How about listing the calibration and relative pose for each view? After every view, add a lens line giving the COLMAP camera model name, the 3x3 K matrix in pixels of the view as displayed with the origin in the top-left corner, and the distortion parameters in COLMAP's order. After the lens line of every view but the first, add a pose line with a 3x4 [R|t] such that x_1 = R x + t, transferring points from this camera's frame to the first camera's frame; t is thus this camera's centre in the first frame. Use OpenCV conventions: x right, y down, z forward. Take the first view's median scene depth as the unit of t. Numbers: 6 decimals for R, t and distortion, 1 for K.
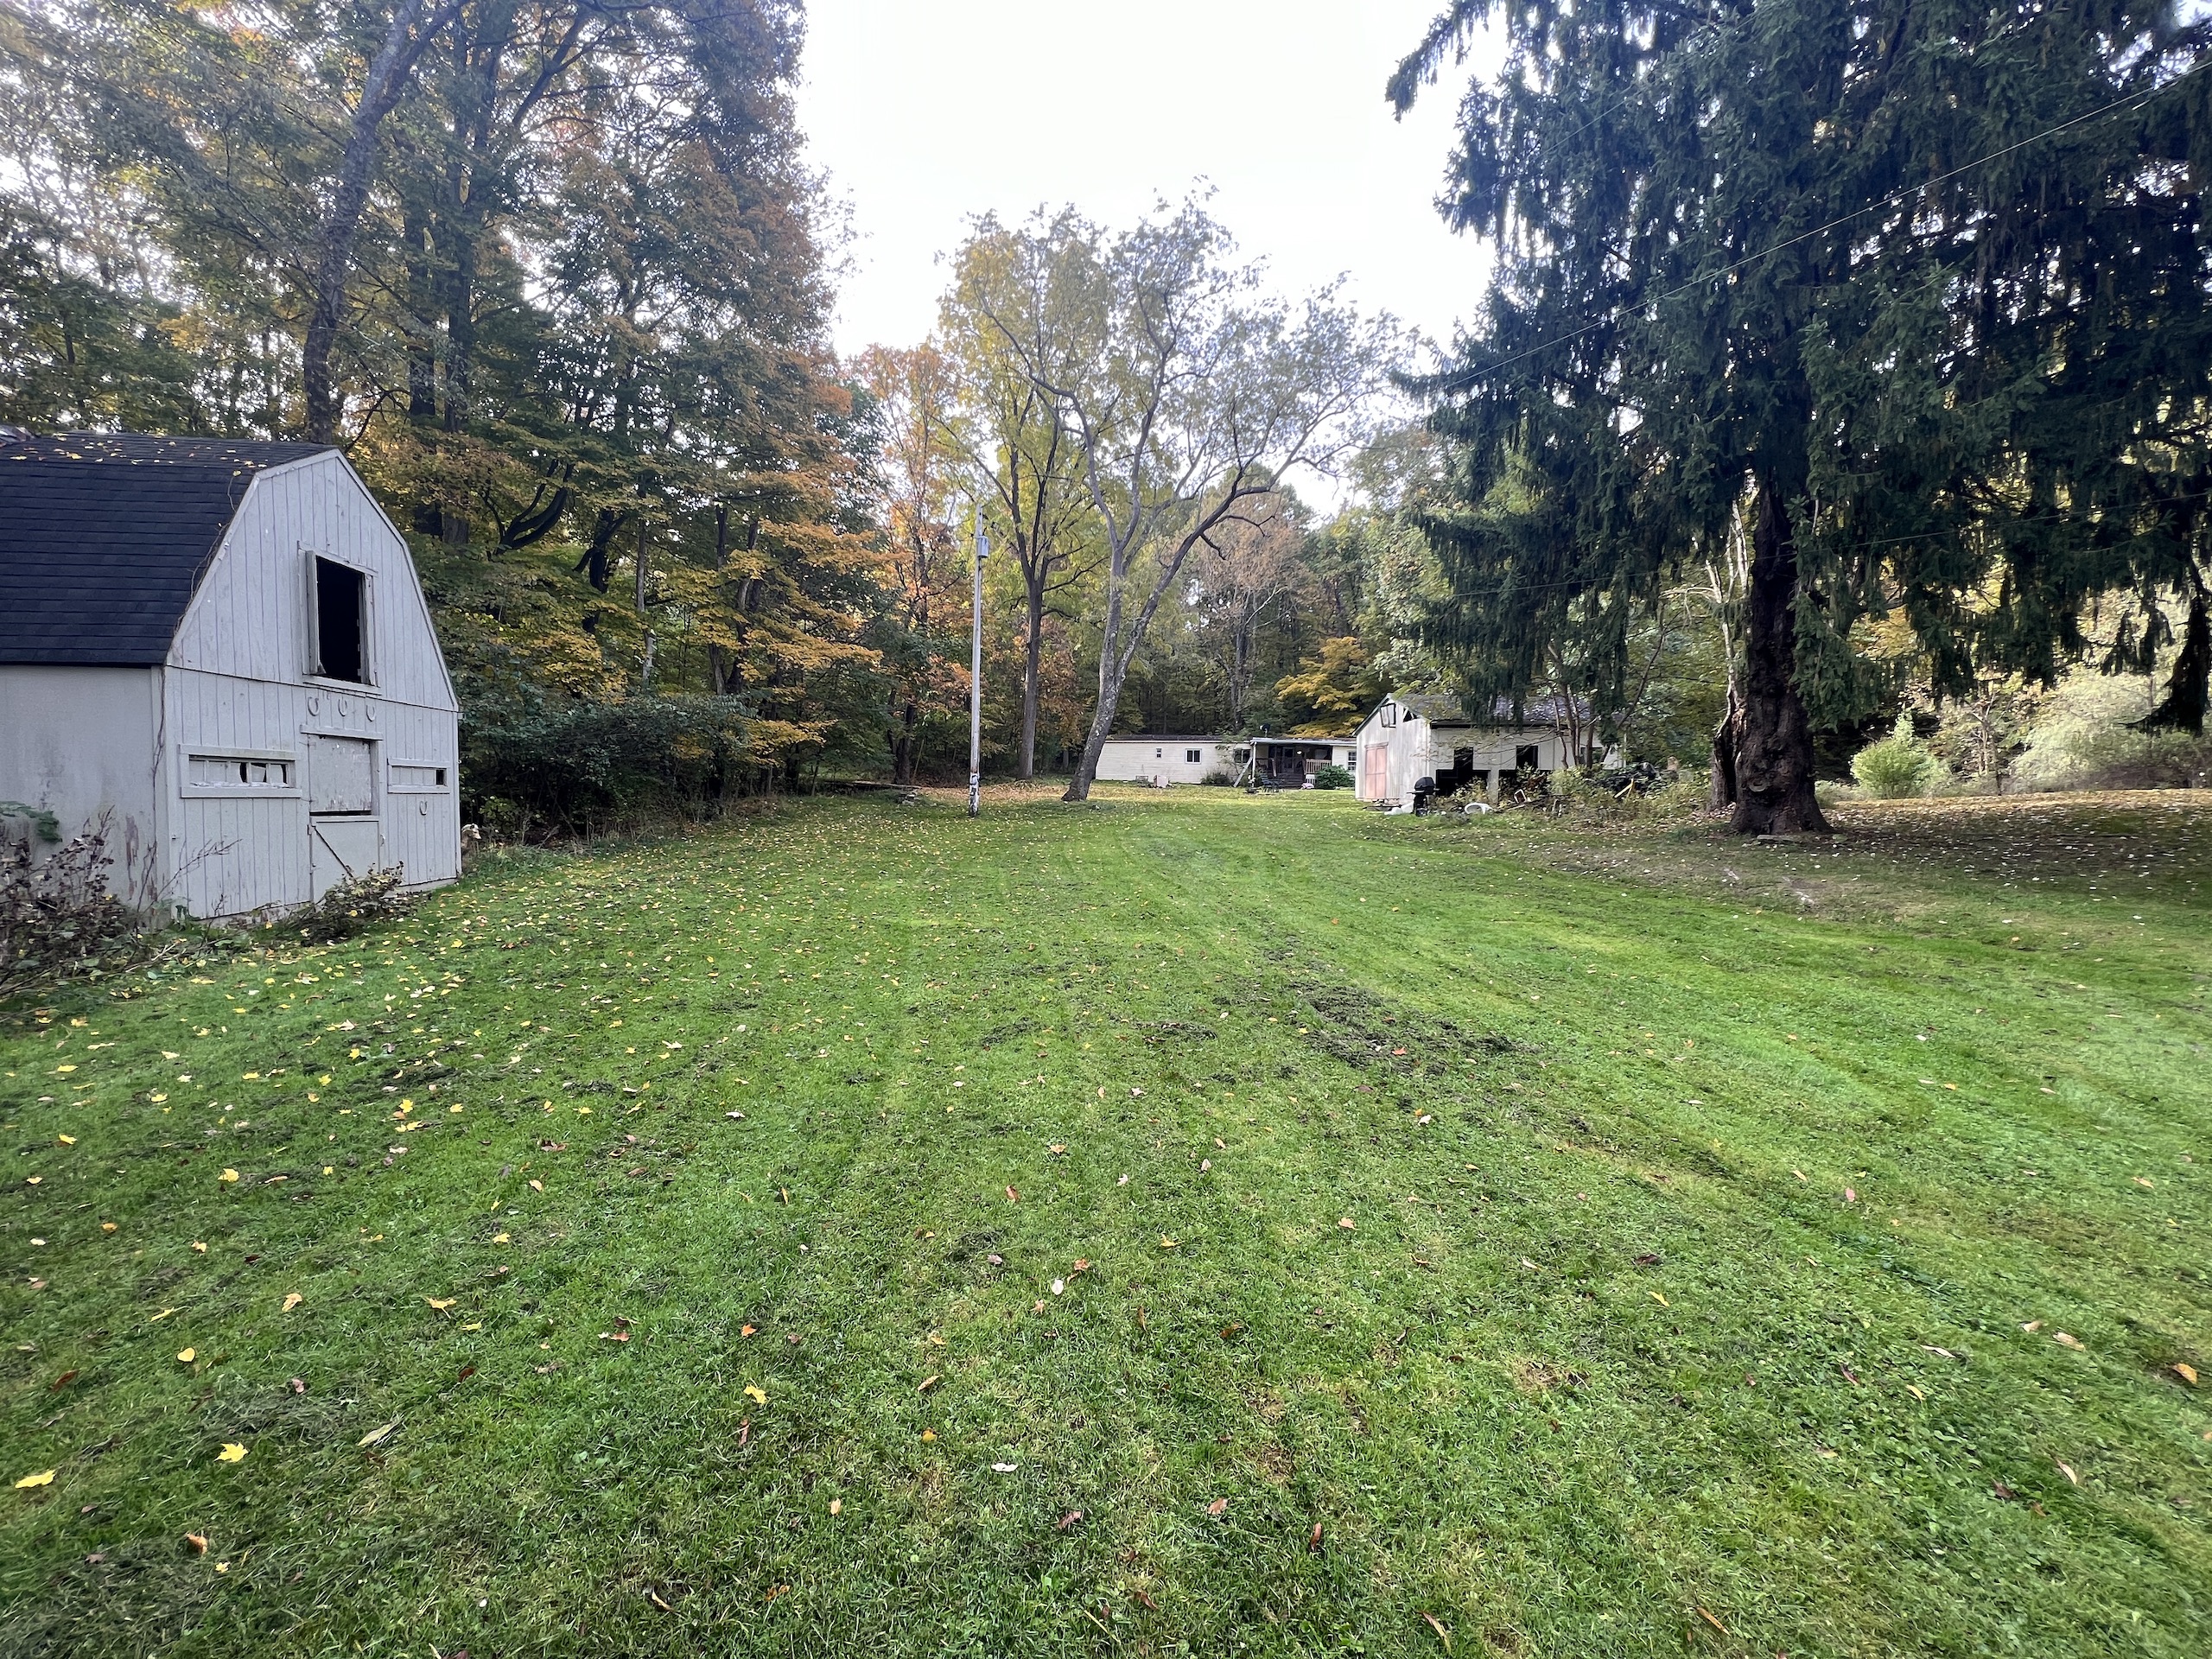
lens RADIAL K [[877.9, 0, 1106.0], [0, 877.9, 829.5], [0, 0, 1]] dist [0.014179, -0.000215]
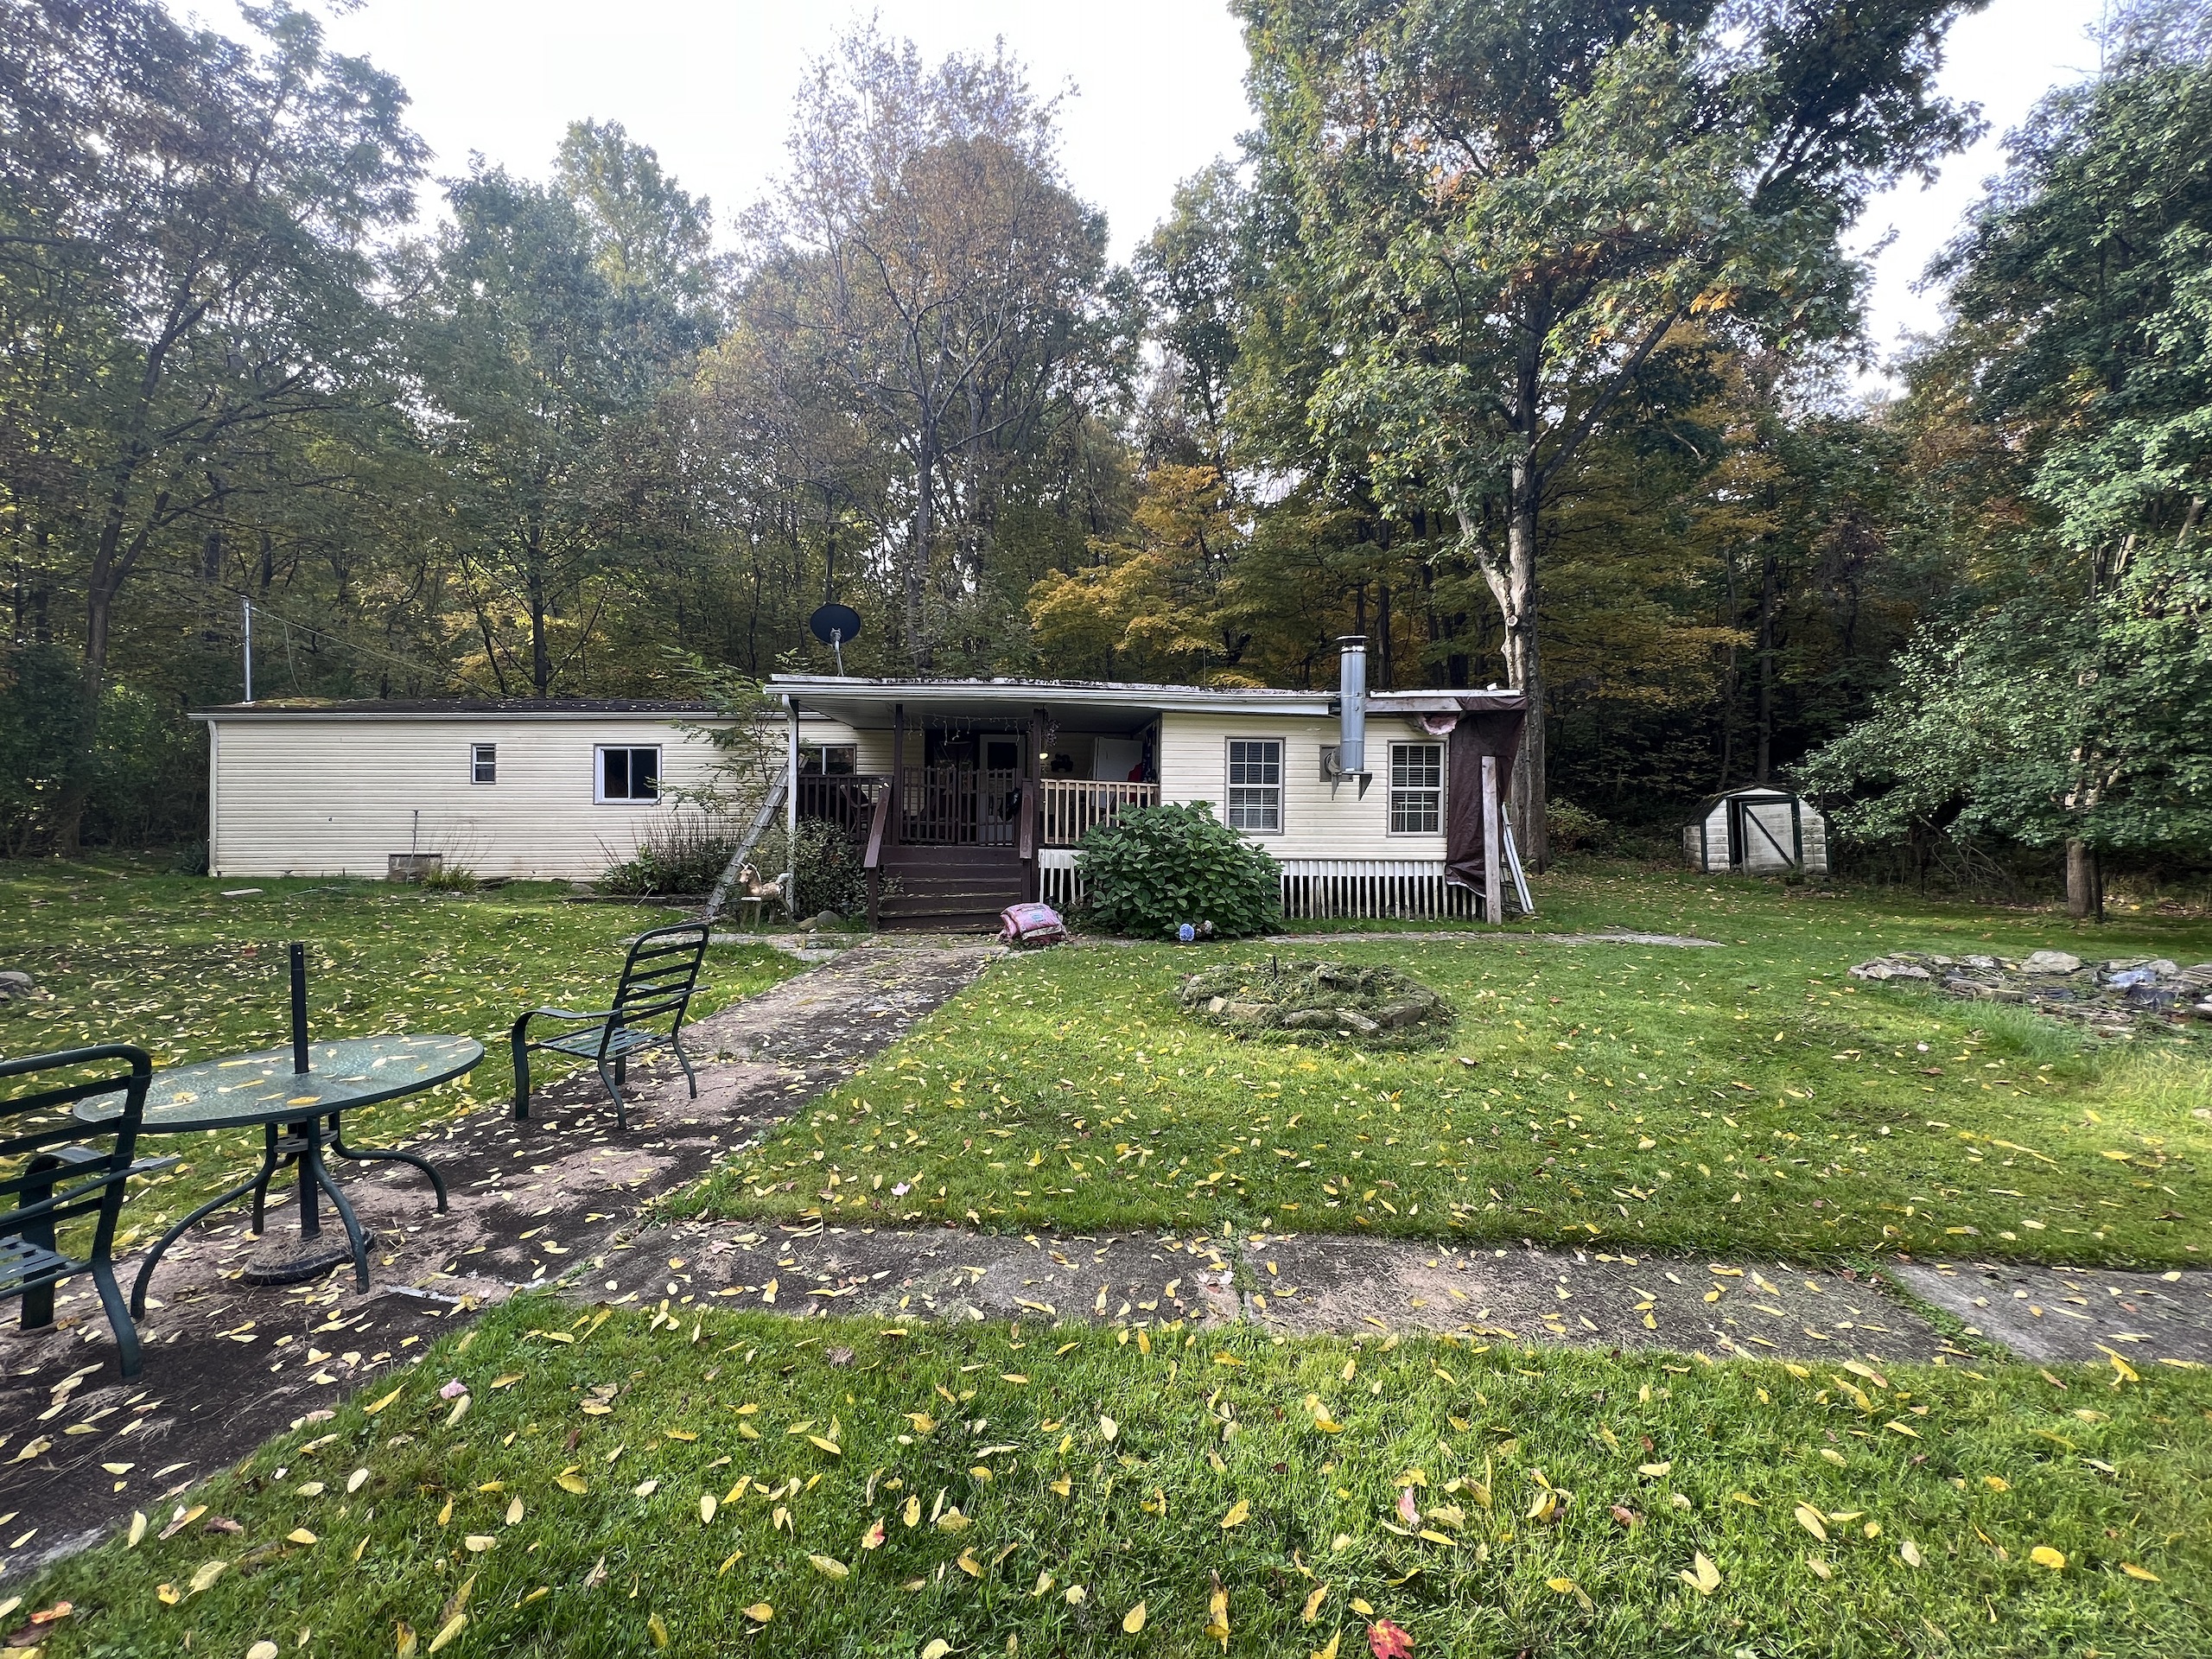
lens RADIAL K [[877.9, 0, 1106.0], [0, 877.9, 829.5], [0, 0, 1]] dist [0.014179, -0.000215]
pose [[0.985236, -0.020953, 0.169913, 0.193239], [0.026645, 0.999155, -0.031291, -0.056587], [-0.169114, 0.035356, 0.984962, 0.737447]]
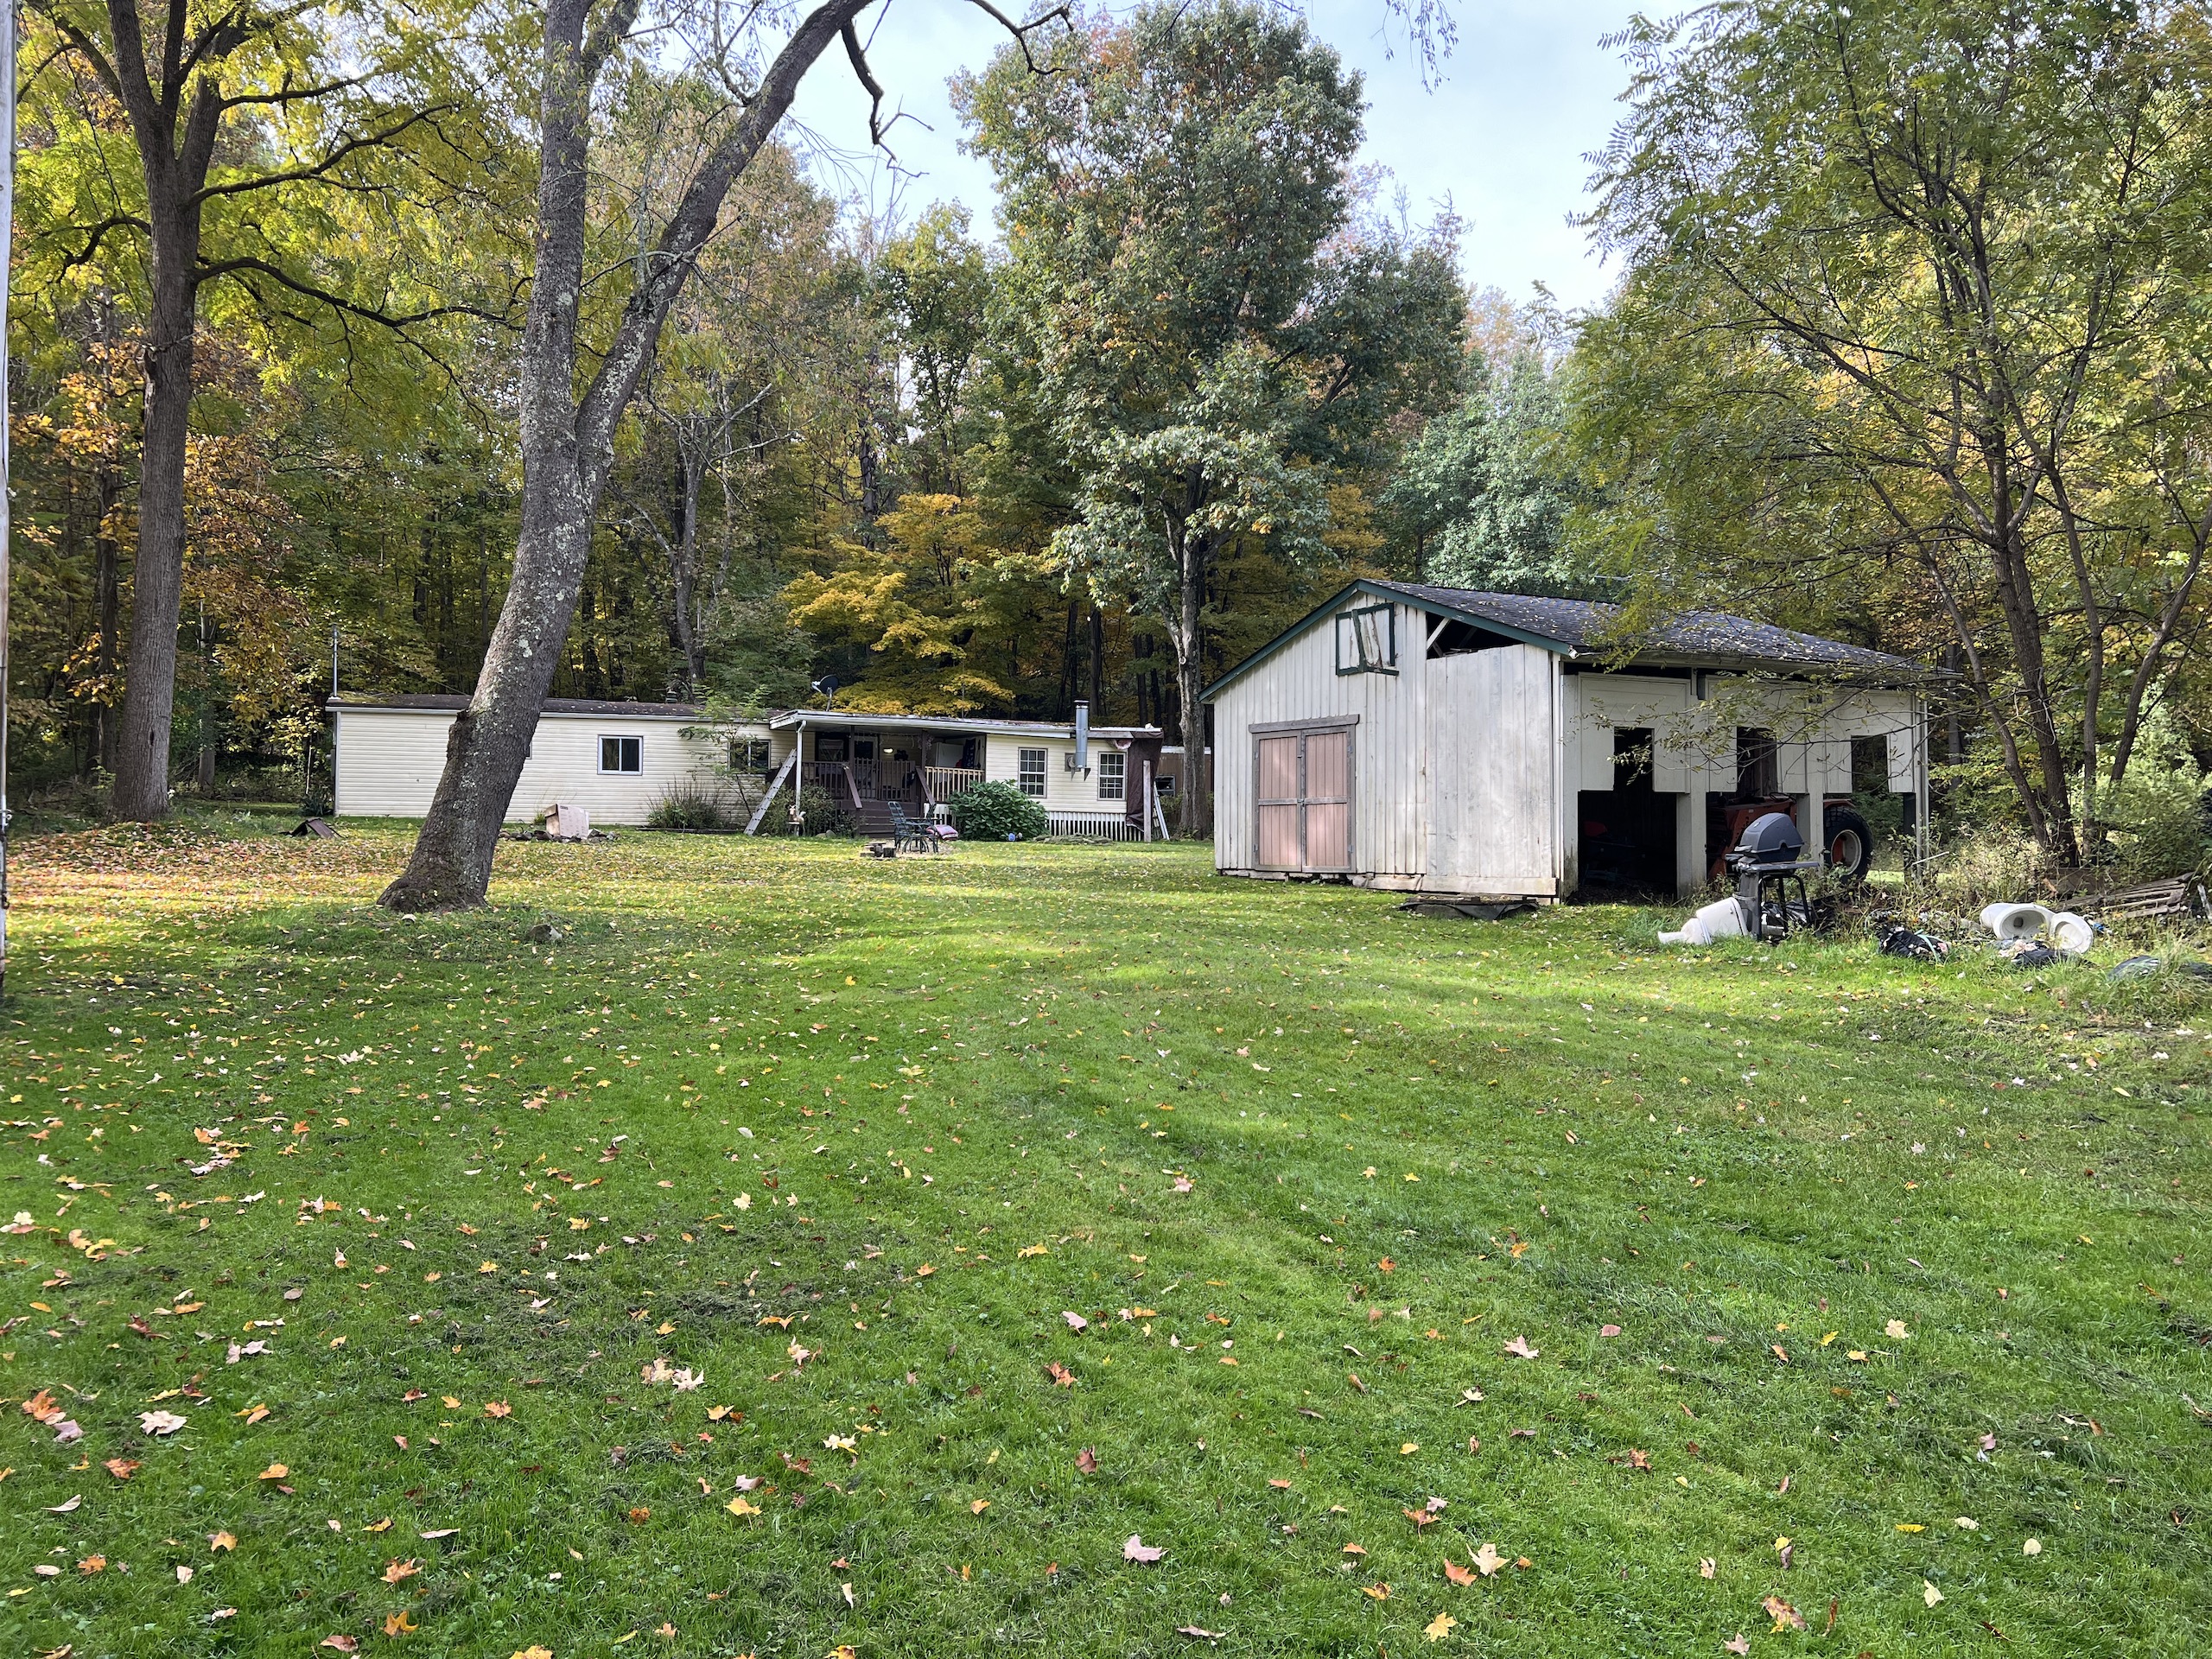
lens RADIAL K [[1648.6, 0, 1106.0], [0, 1648.6, 829.5], [0, 0, 1]] dist [0.083754, -0.092632]
pose [[0.885439, -0.005213, 0.464727, -0.049651], [0.026452, 0.998881, -0.039194, -0.017424], [-0.464003, 0.046997, 0.884586, 0.269292]]
